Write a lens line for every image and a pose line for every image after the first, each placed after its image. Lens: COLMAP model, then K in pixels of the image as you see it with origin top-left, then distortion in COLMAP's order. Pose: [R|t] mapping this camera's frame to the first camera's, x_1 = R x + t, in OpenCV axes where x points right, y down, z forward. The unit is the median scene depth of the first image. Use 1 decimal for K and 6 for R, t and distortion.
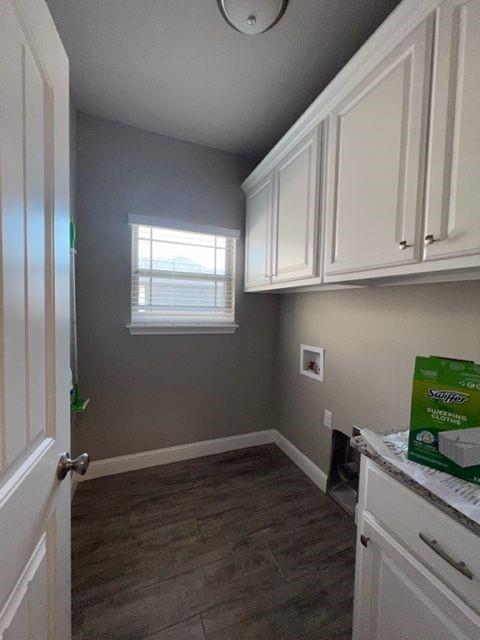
lens RADIAL K [[256.6, 0, 241.9], [0, 256.6, 320.6], [0, 0, 1]] dist [0.000400, 0.000017]
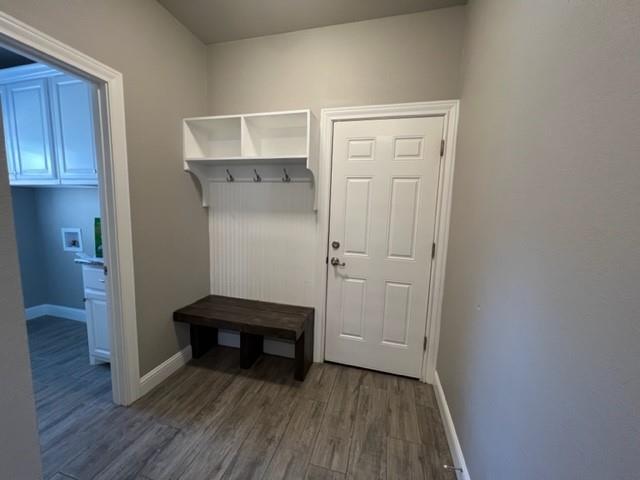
lens RADIAL K [[256.7, 0, 321.2], [0, 256.7, 240.9], [0, 0, 1]] dist [-0.013480, 0.000168]
pose [[0.594848, -0.112348, 0.795949, -0.013063], [0.026933, 0.992415, 0.119950, 0.043781], [-0.803387, -0.049915, 0.593362, -0.891761]]
